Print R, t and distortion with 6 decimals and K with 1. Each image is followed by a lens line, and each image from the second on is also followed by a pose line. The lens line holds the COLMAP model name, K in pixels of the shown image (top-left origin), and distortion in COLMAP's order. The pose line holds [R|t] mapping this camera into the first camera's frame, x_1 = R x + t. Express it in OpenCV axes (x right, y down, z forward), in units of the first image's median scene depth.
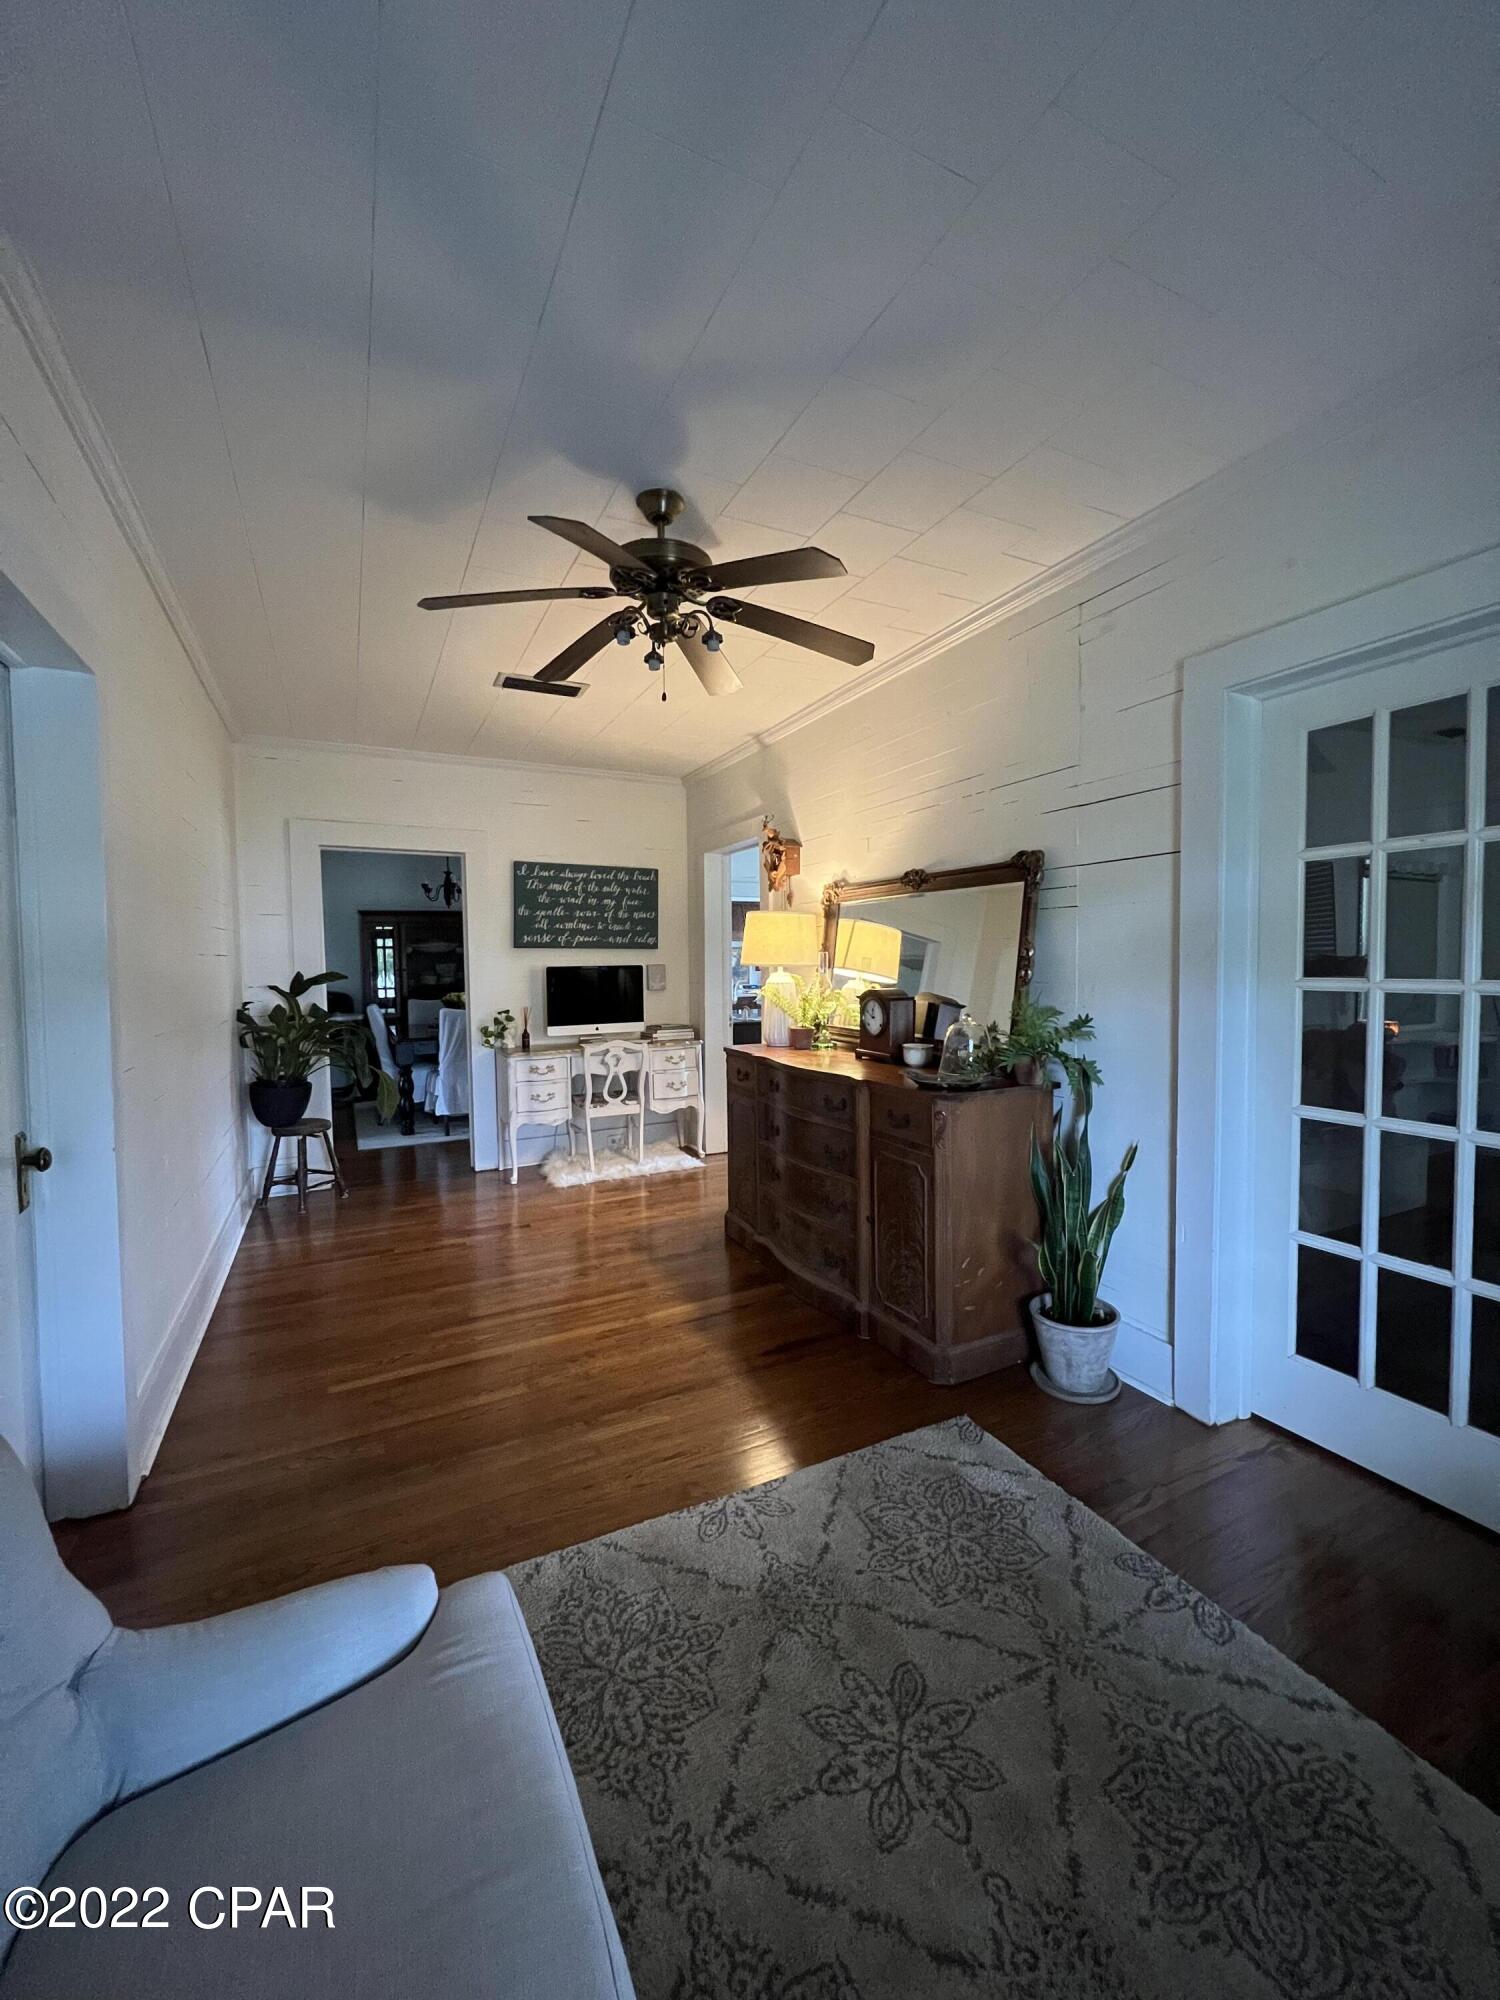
lens RADIAL K [[801.0, 0, 749.1], [0, 801.0, 992.5], [0, 0, 1]] dist [-0.002221, 0.000401]
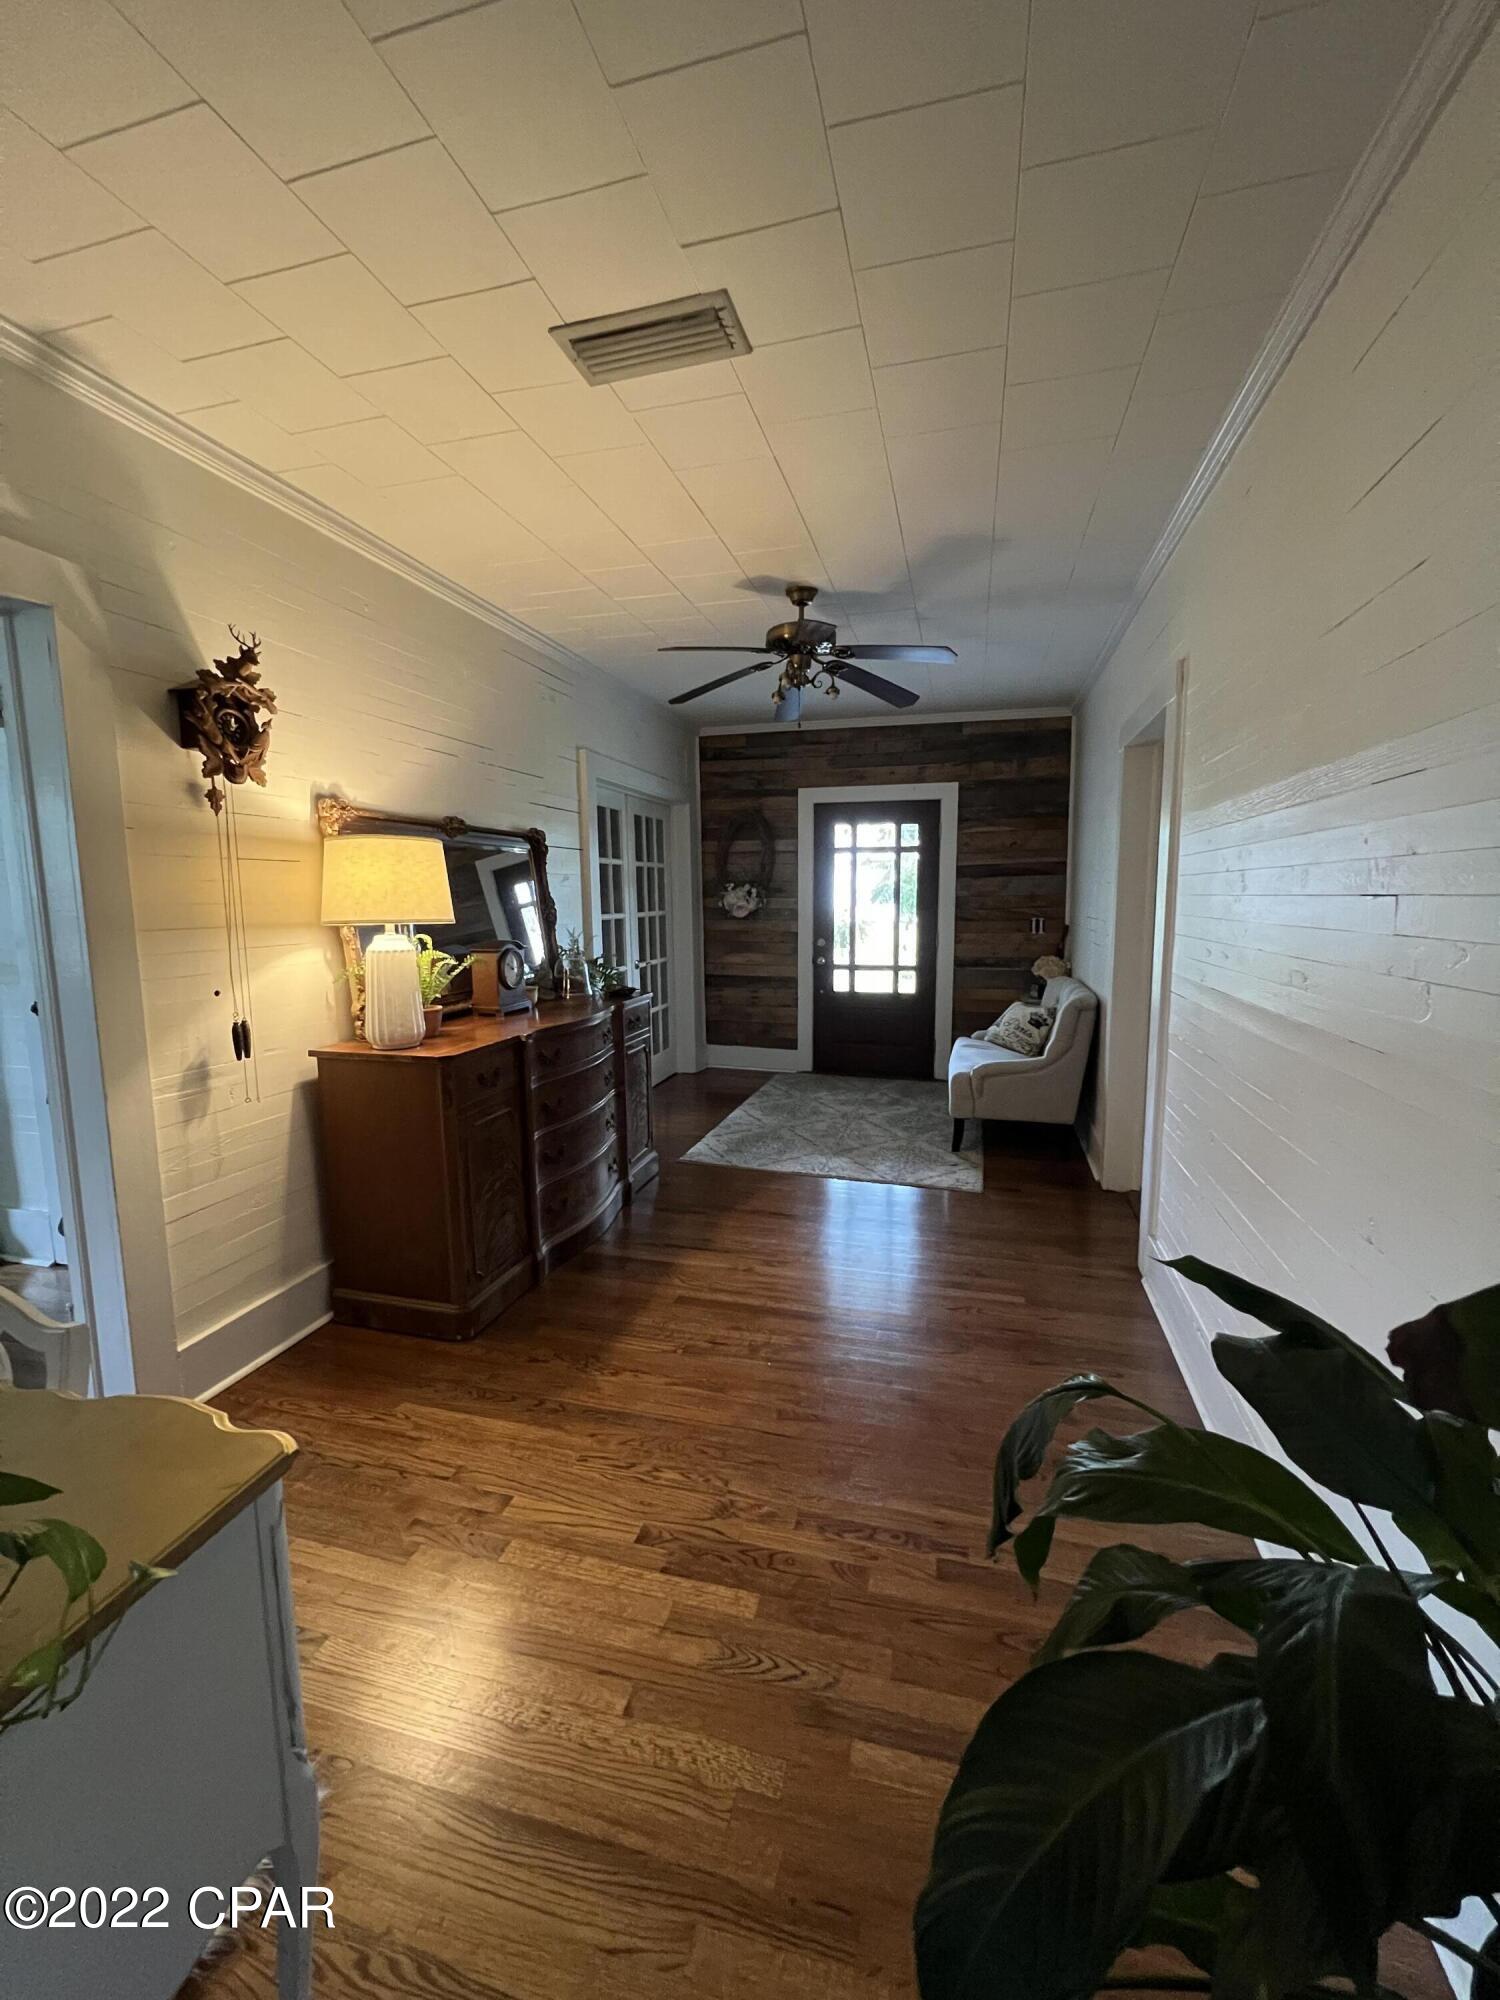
lens RADIAL K [[801.0, 0, 751.0], [0, 801.0, 999.2], [0, 0, 1]] dist [-0.002221, 0.000401]
pose [[-0.746833, -0.068301, 0.661494, -0.937754], [0.044629, 0.987322, 0.152330, -0.089686], [-0.663512, 0.143287, -0.734317, 1.981166]]
